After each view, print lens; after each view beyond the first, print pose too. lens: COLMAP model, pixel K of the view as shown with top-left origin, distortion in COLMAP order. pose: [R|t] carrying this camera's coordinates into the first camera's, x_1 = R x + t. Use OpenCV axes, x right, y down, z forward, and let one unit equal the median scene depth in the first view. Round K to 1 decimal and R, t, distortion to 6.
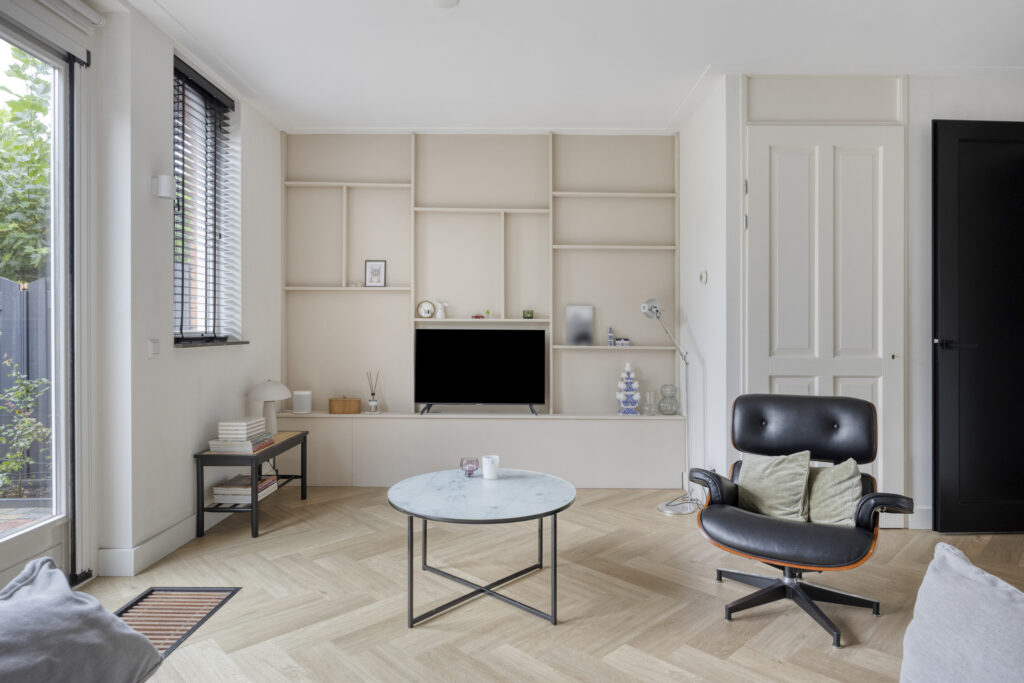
lens RADIAL K [[606.8, 0, 512.0], [0, 606.8, 341.5], [0, 0, 1]] dist [-0.025936, -0.000244]
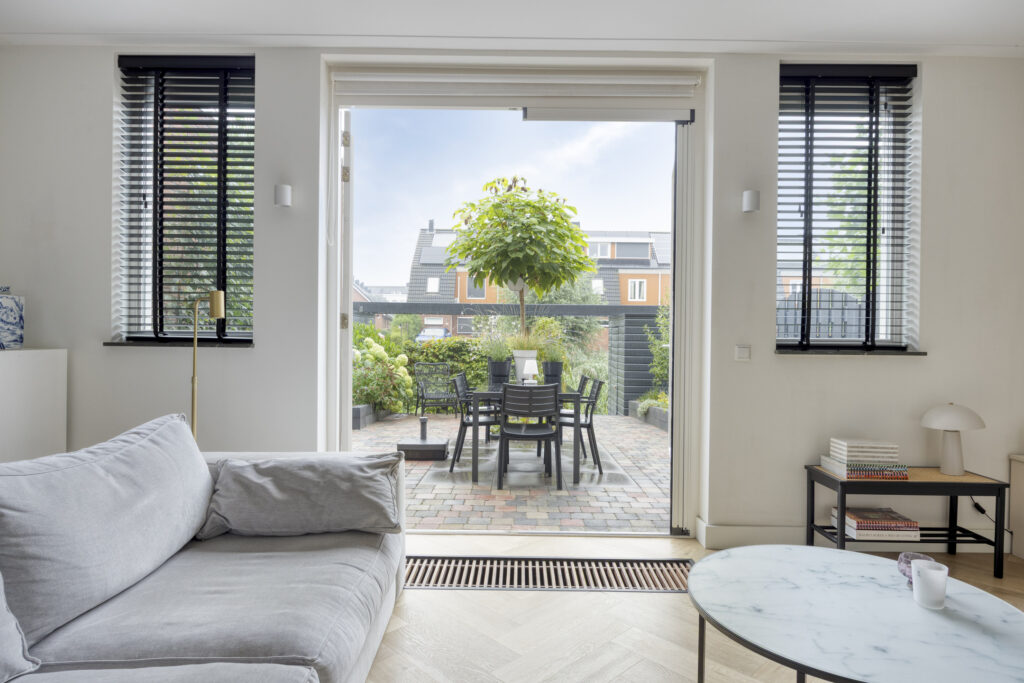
lens RADIAL K [[588.1, 0, 512.0], [0, 588.1, 341.5], [0, 0, 1]] dist [-0.002437, -0.000135]
pose [[0.013119, 0.017486, -0.999761, 0.357290], [-0.029894, 0.999407, 0.017087, -0.011673], [0.999467, 0.029662, 0.013634, 0.434445]]
